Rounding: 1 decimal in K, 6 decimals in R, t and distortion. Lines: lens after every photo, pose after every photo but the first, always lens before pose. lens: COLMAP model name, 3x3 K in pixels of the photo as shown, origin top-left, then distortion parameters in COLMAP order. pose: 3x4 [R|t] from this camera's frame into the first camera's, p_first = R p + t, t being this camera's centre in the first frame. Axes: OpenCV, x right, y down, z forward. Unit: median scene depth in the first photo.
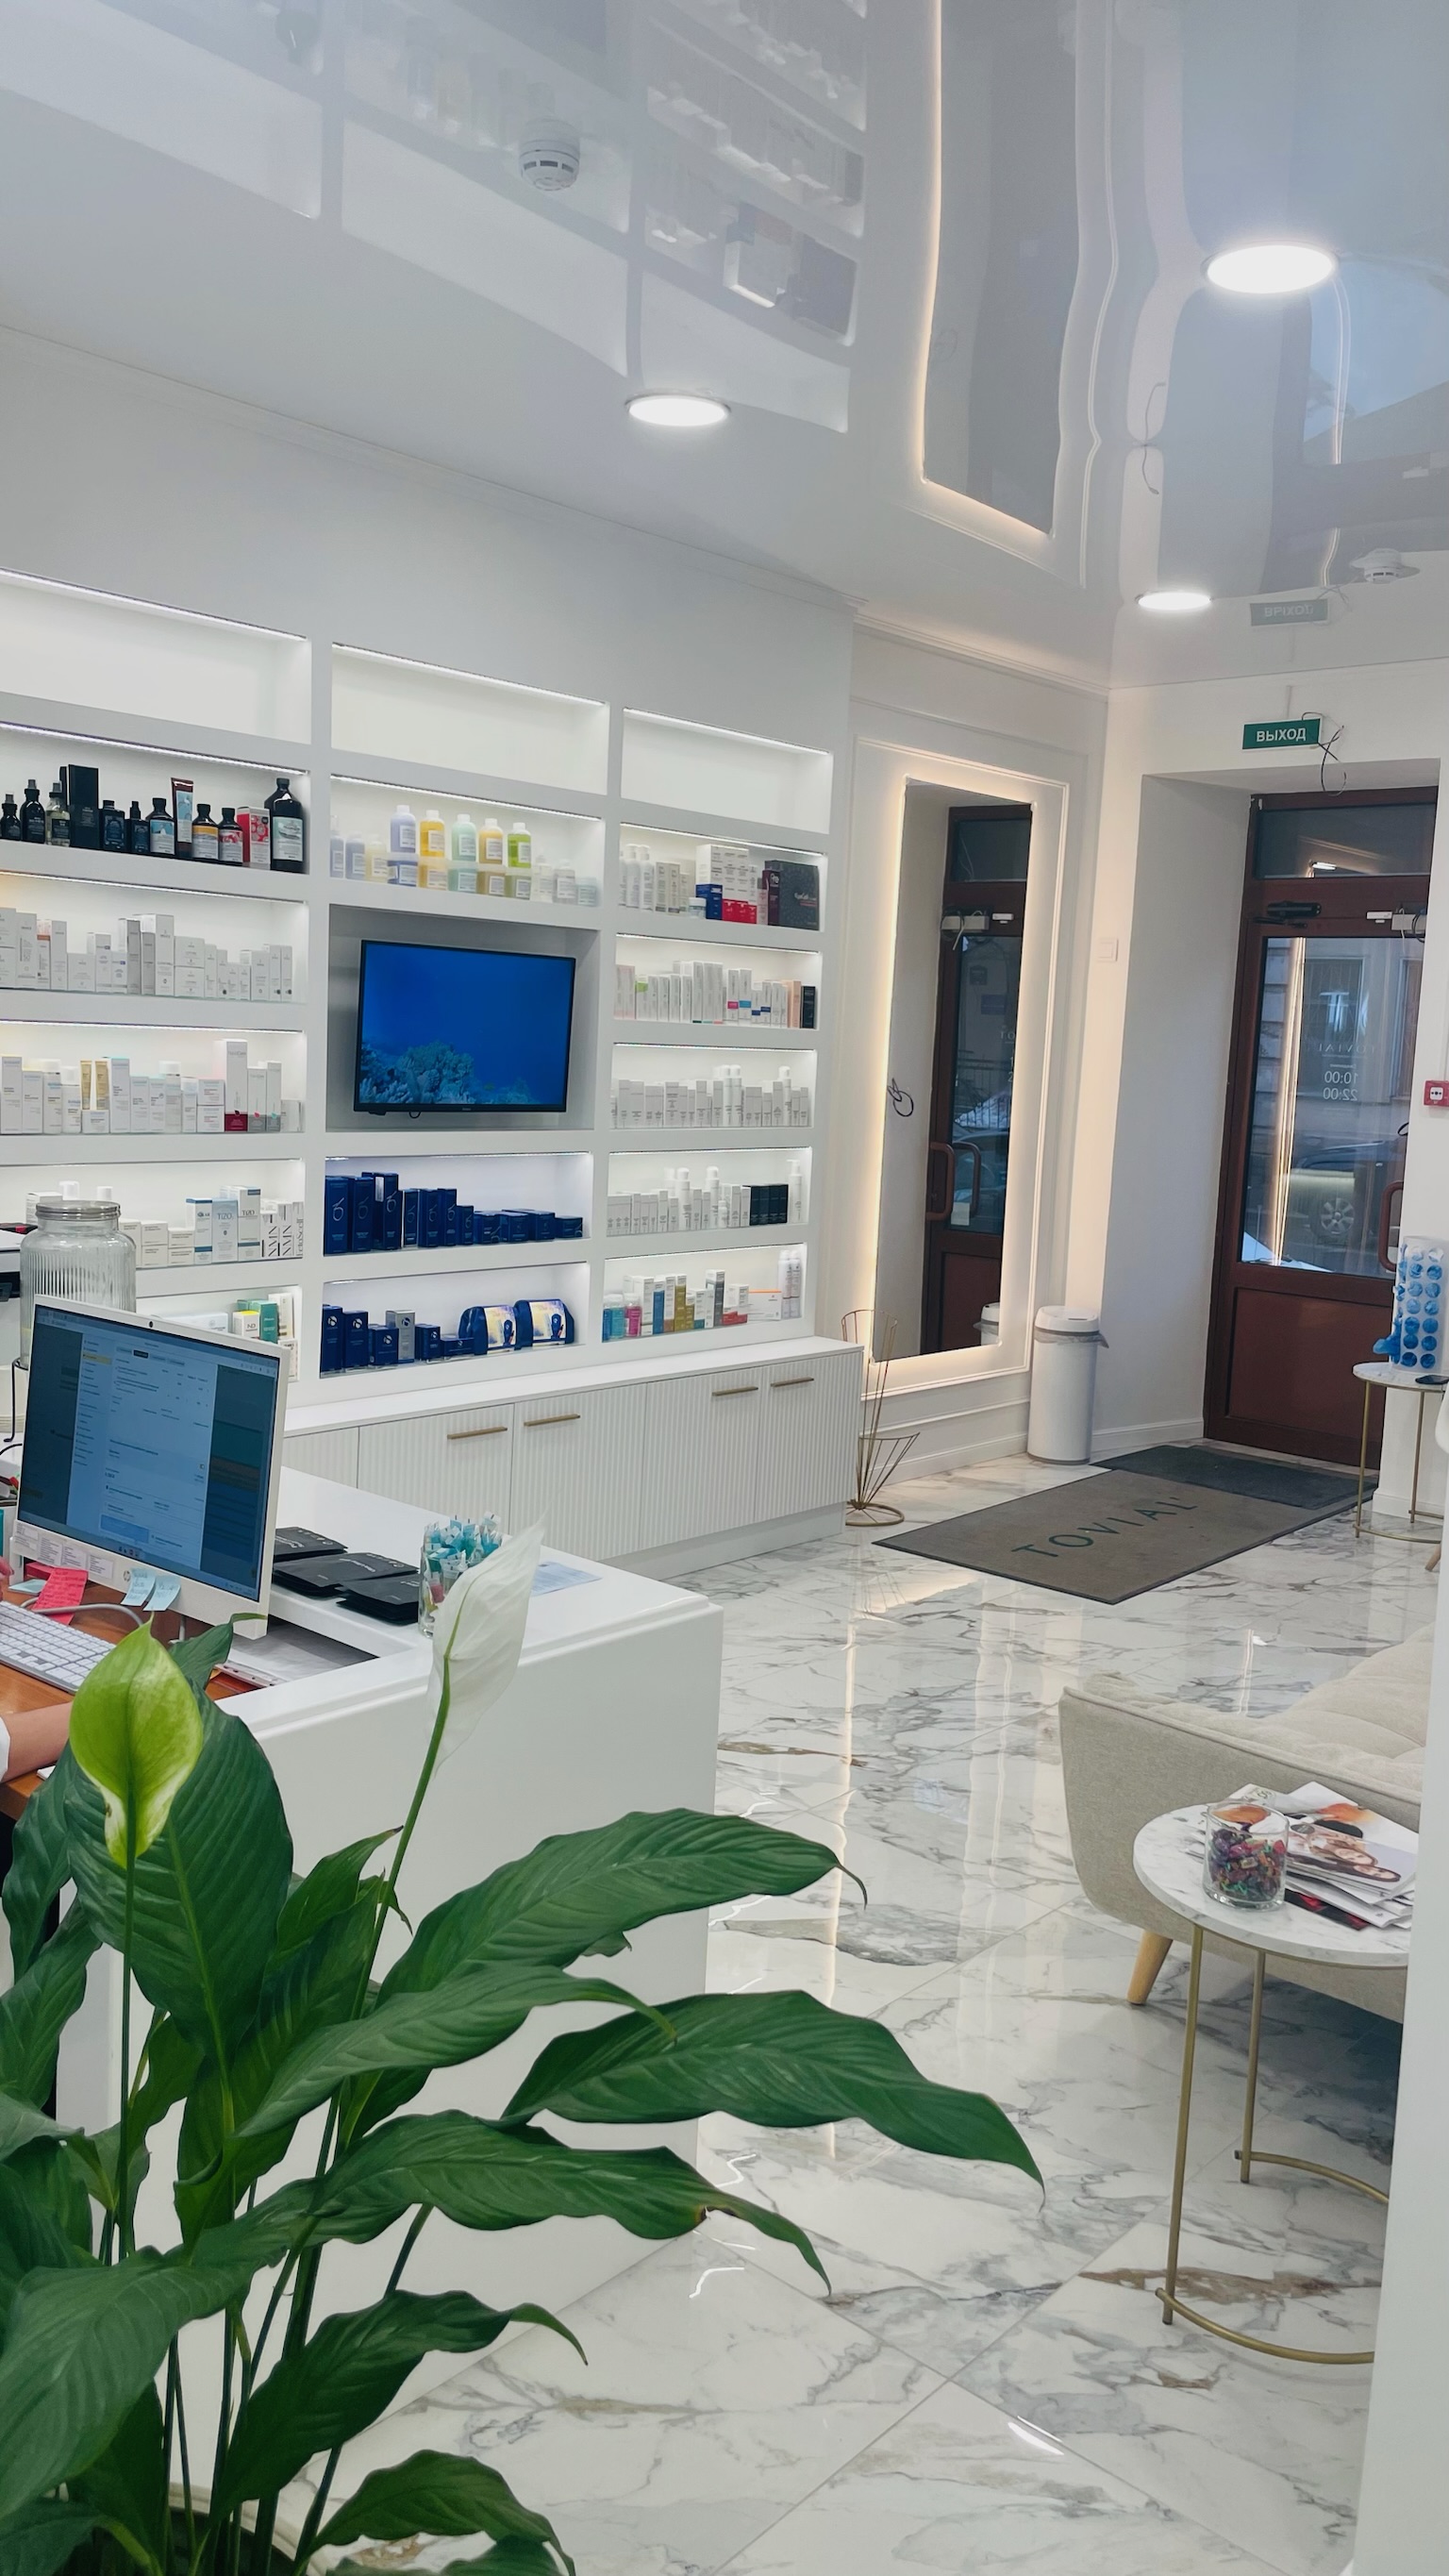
lens RADIAL K [[1949.8, 0, 706.6], [0, 1949.8, 1266.8], [0, 0, 1]] dist [0.102649, -0.146158]
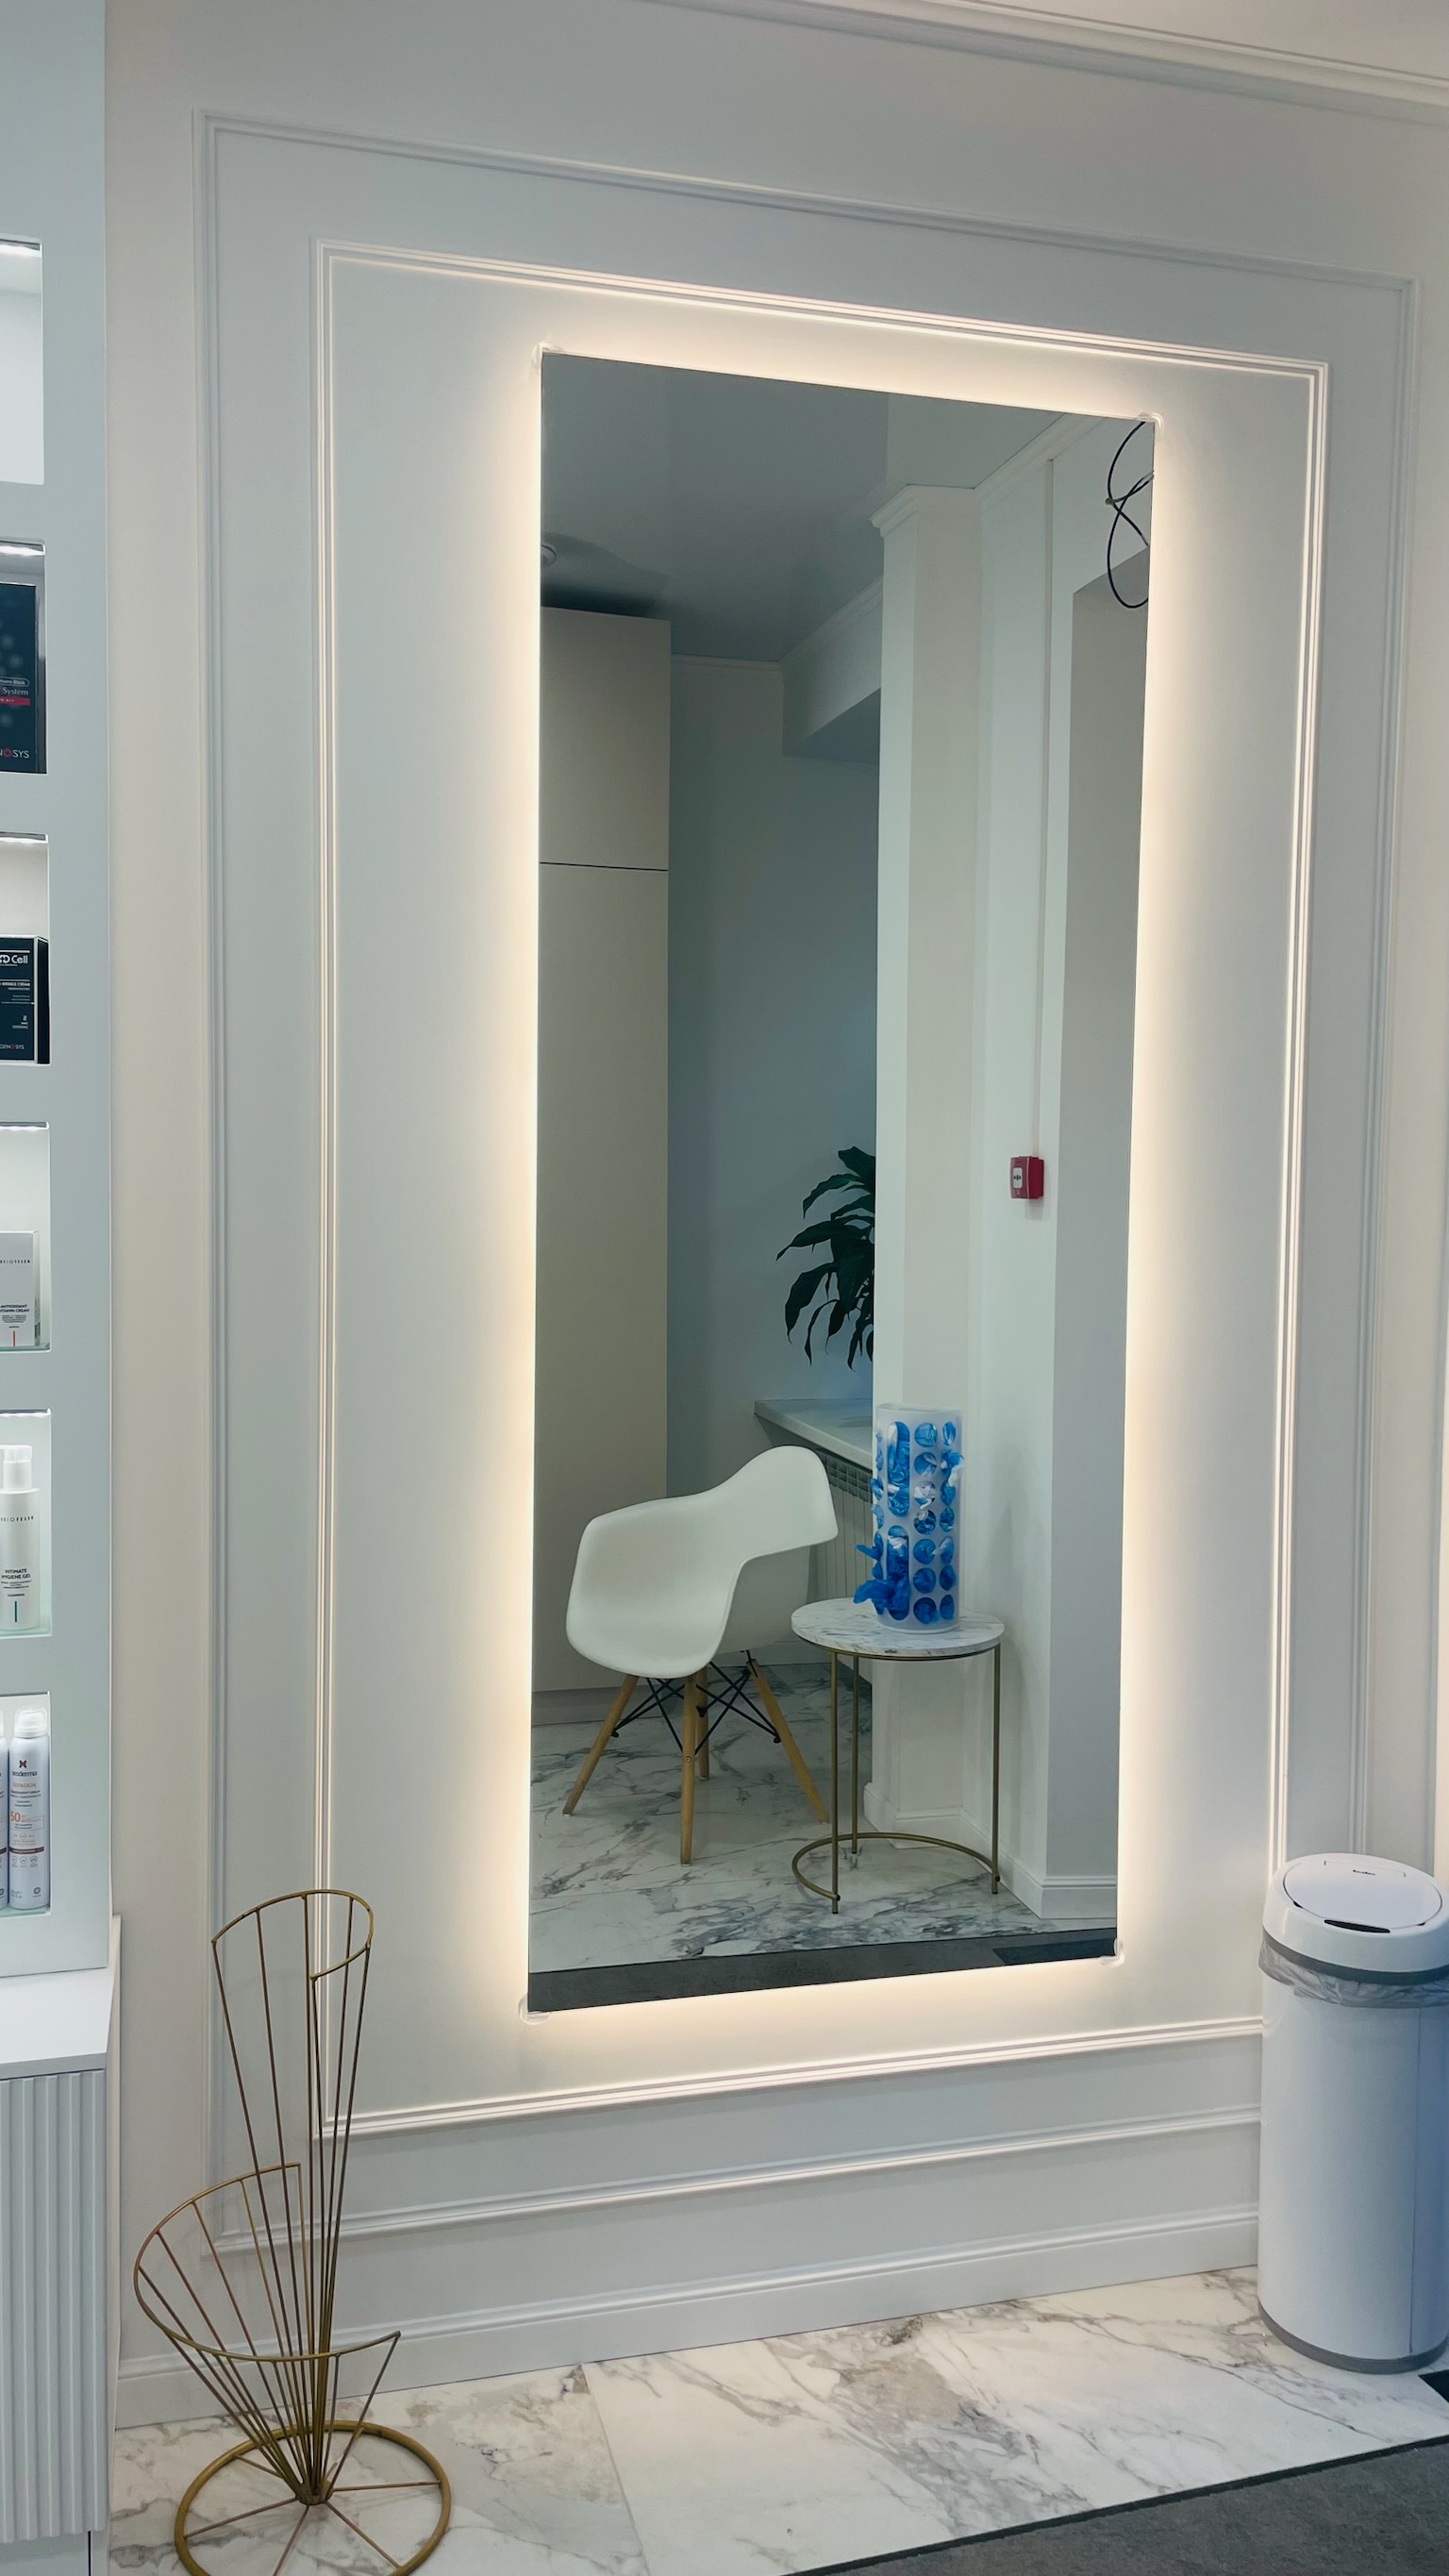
lens RADIAL K [[1949.8, 0, 706.6], [0, 1949.8, 1266.8], [0, 0, 1]] dist [0.102649, -0.146158]
pose [[0.833035, -0.009835, -0.553133, 0.386207], [-0.037215, 0.996581, -0.073768, -0.074432], [0.551967, 0.082036, 0.829821, 0.890879]]
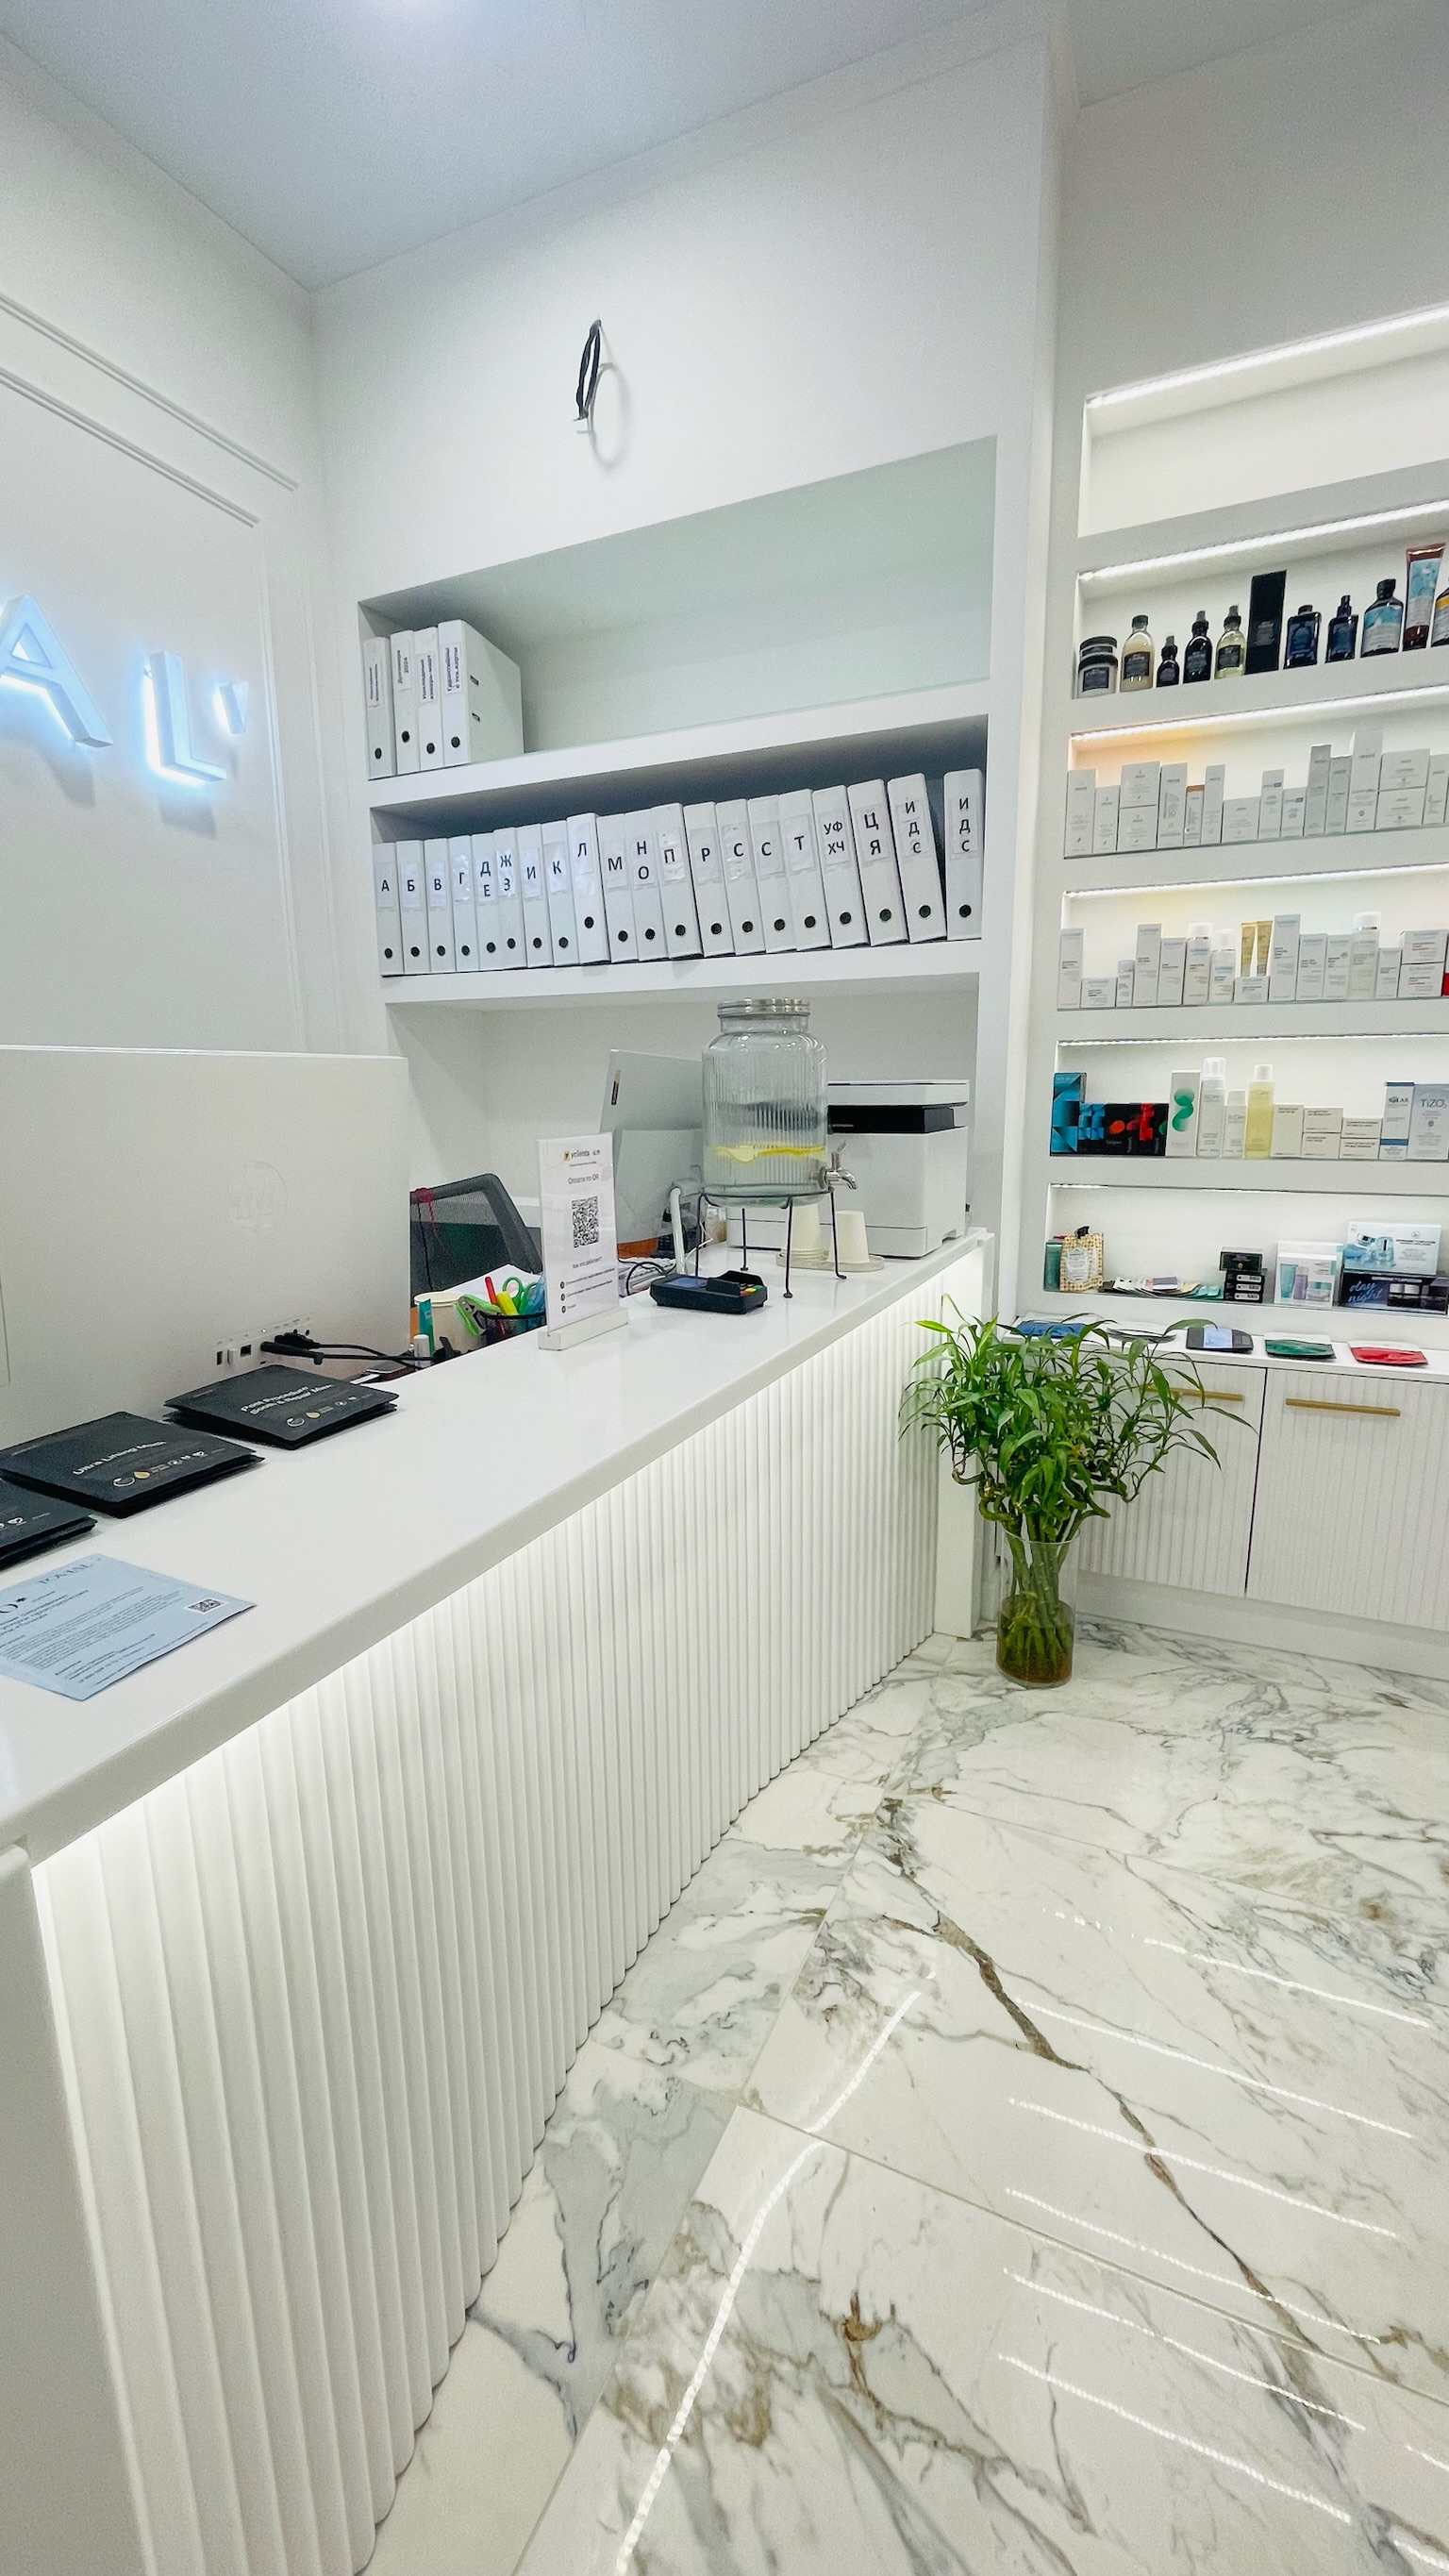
lens RADIAL K [[1050.8, 0, 740.9], [0, 1050.8, 1292.6], [0, 0, 1]] dist [-0.004687, 0.000291]
pose [[0.301990, 0.139679, -0.943023, 0.076673], [-0.091767, 0.988873, 0.117083, 0.023439], [0.948884, 0.051181, 0.311448, 0.506224]]
